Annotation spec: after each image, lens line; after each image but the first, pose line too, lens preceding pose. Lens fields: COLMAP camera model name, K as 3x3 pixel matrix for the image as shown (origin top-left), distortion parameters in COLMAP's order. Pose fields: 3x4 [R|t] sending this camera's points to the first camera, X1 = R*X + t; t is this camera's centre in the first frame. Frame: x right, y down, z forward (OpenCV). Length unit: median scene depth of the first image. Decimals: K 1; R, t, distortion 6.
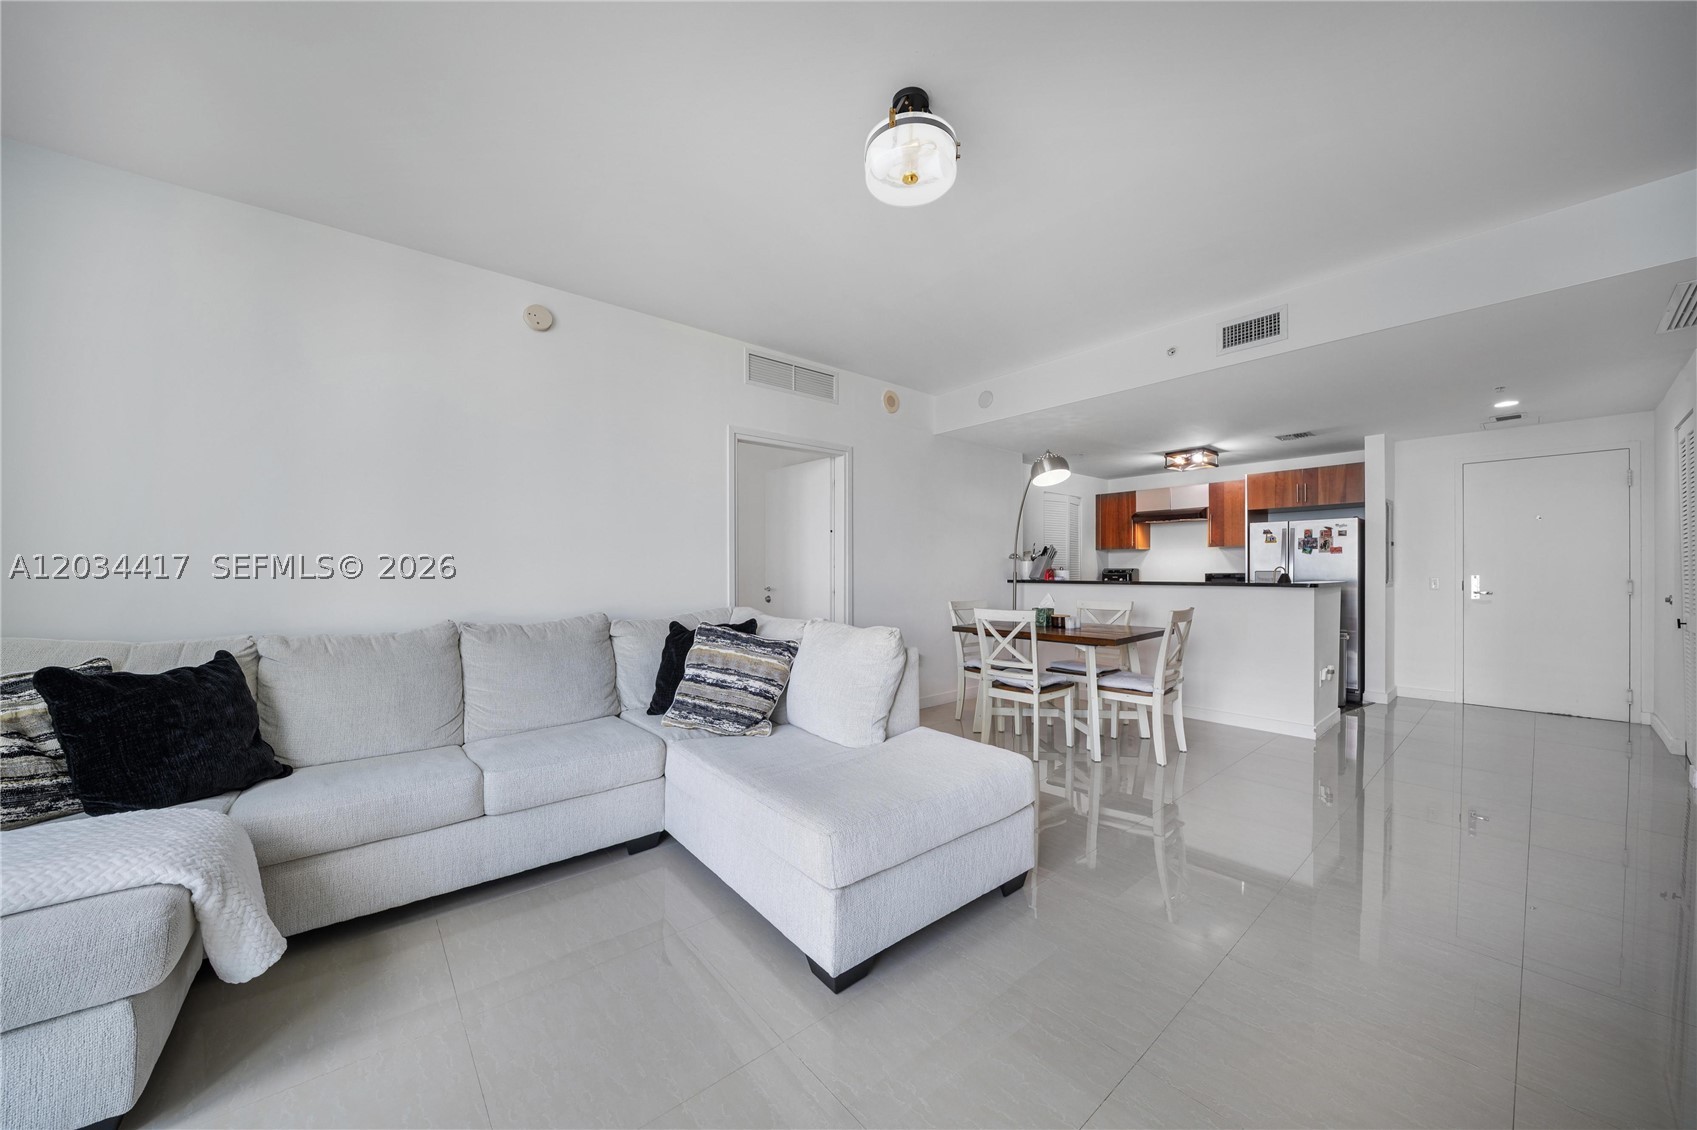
lens RADIAL K [[587.9, 0, 848.5], [0, 587.9, 565.0], [0, 0, 1]] dist [0.000546, -0.005204]
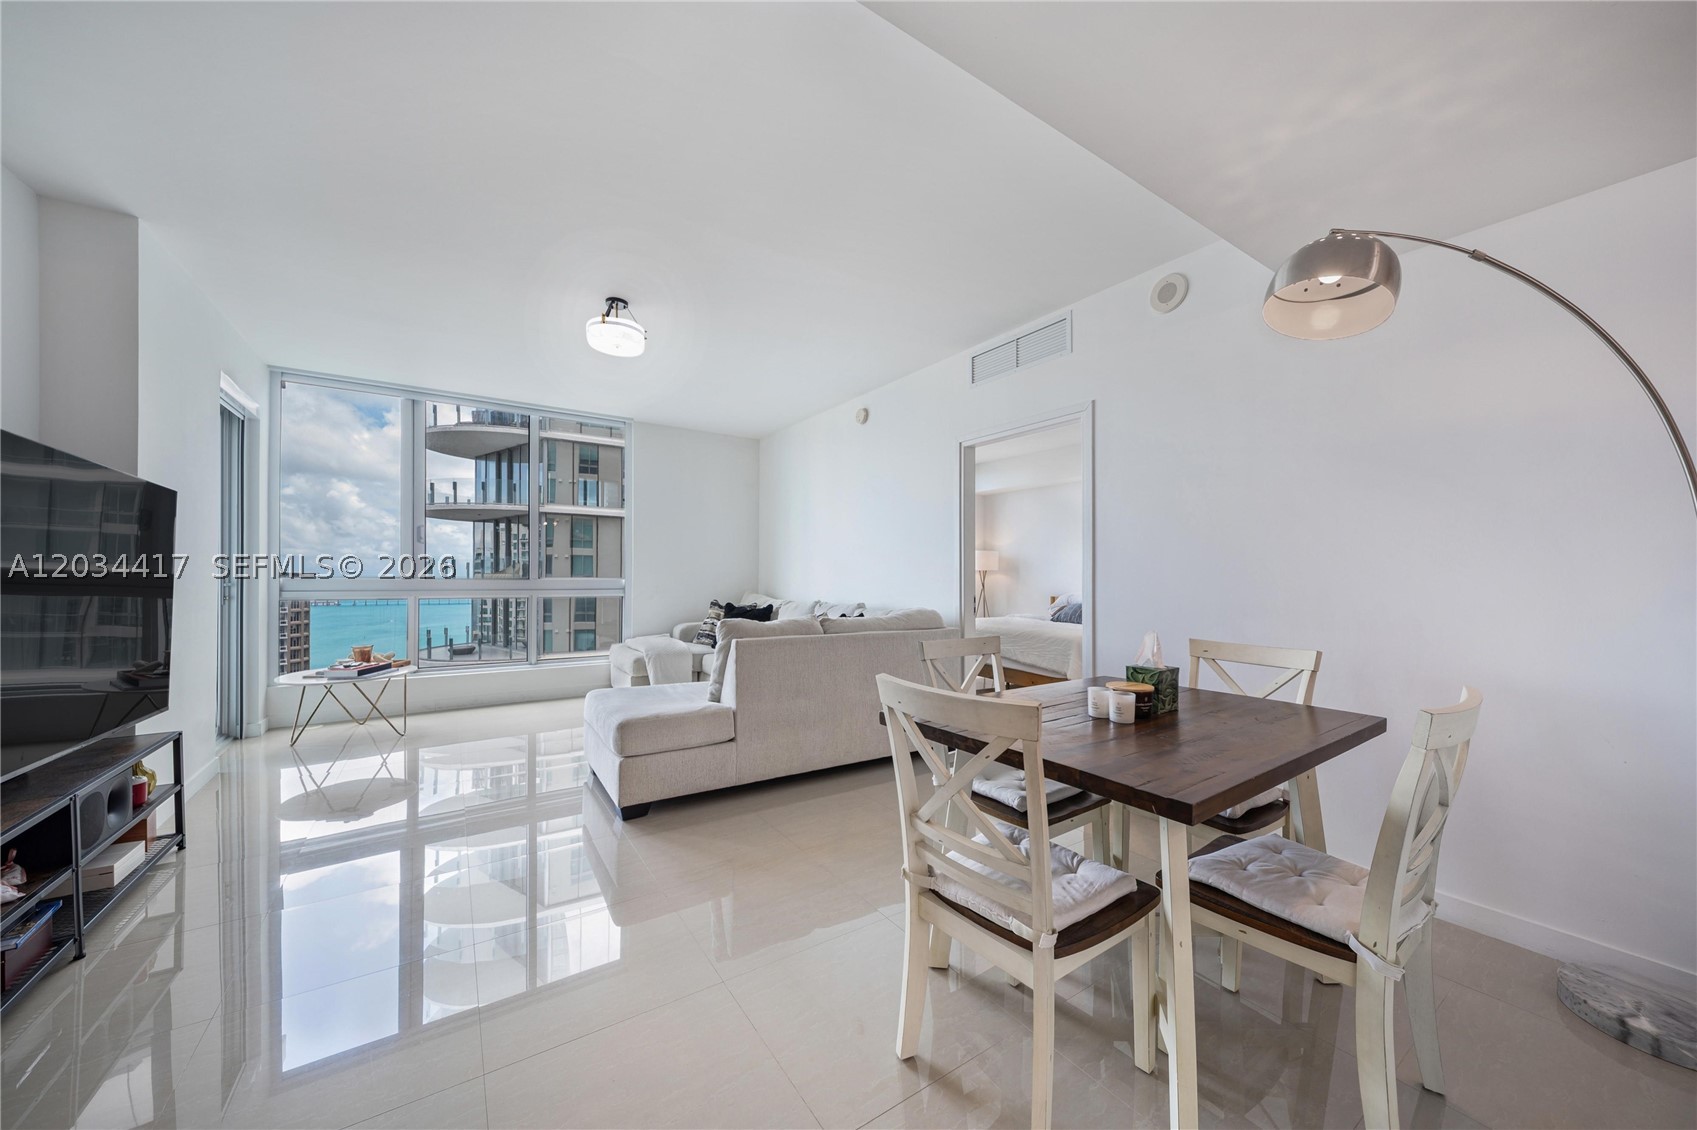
lens RADIAL K [[601.6, 0, 847.2], [0, 601.6, 572.9], [0, 0, 1]] dist [0.008018, -0.006863]
pose [[-0.122377, -0.000701, -0.992483, 0.725250], [0.004266, 0.999990, -0.001232, 0.003925], [0.992475, -0.004385, -0.122373, 0.767189]]
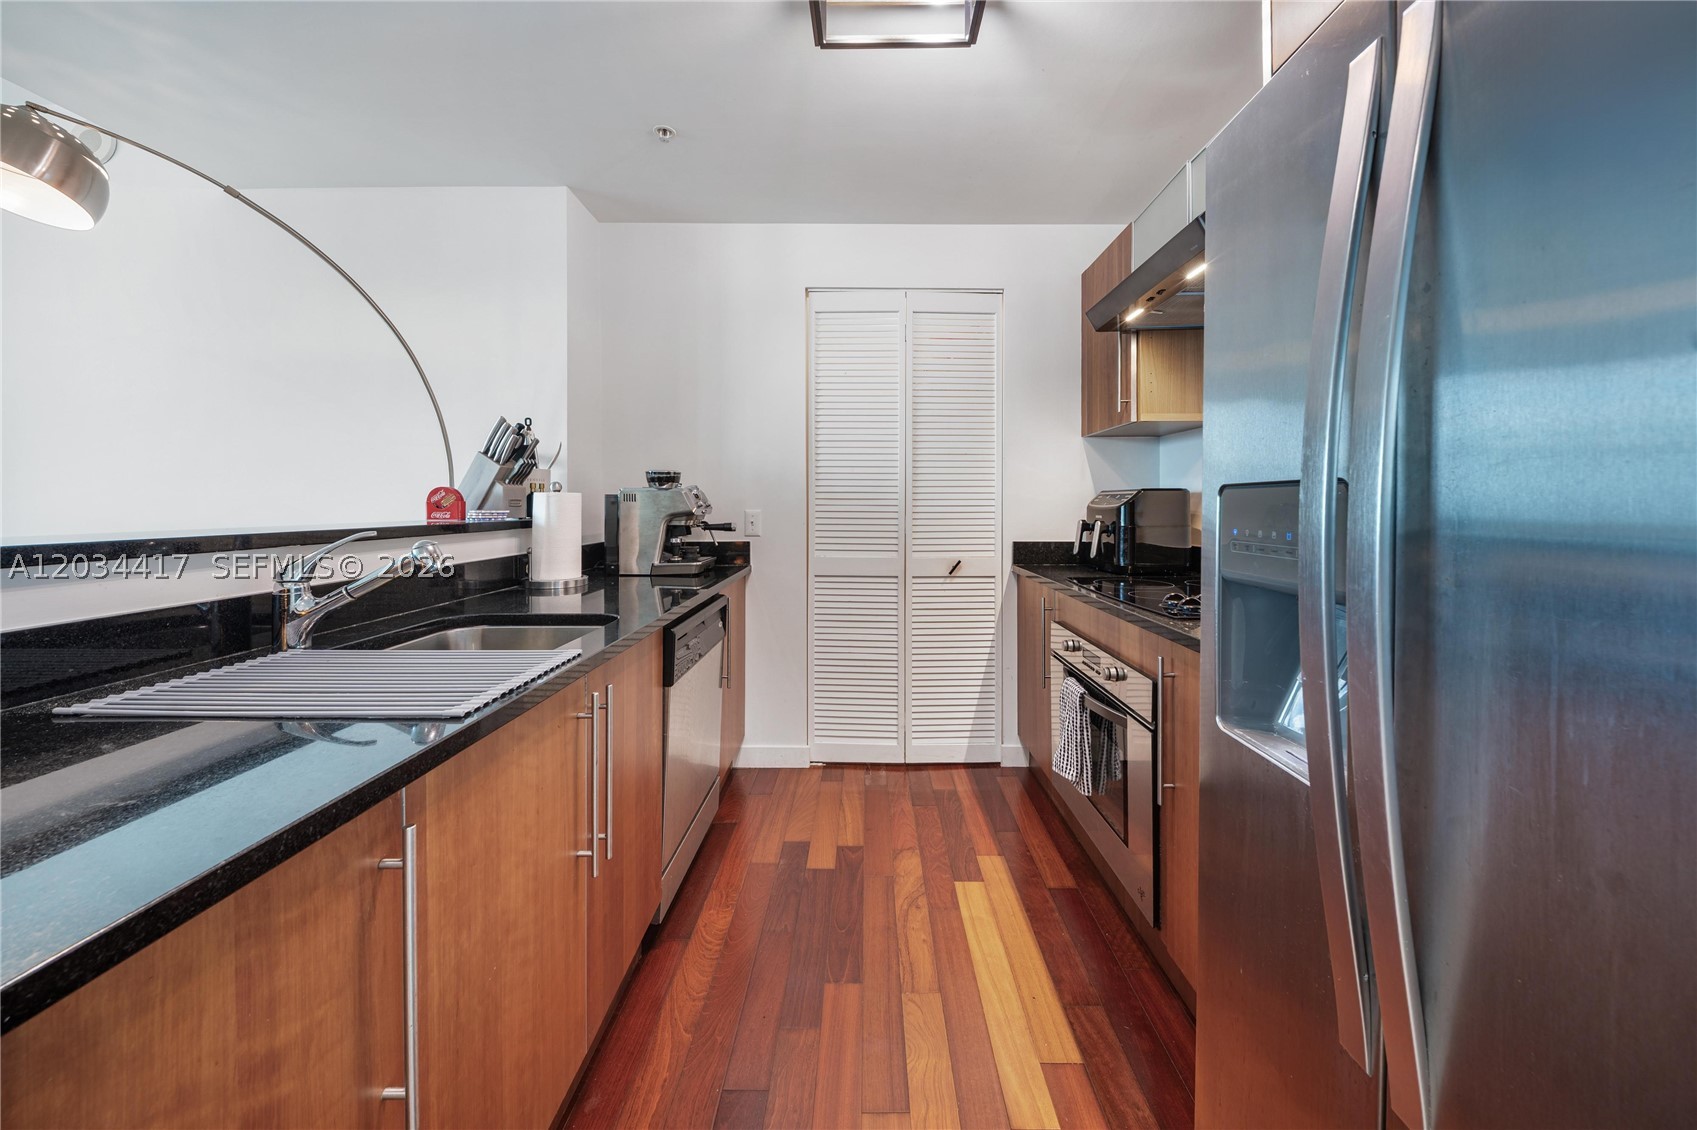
lens RADIAL K [[597.9, 0, 867.2], [0, 597.9, 496.2], [0, 0, 1]] dist [0.001191, -0.005298]
pose [[0.770486, -0.004453, -0.637441, 0.884023], [0.002861, 0.999990, -0.003527, 0.016580], [0.637450, 0.000894, 0.770491, 1.059168]]
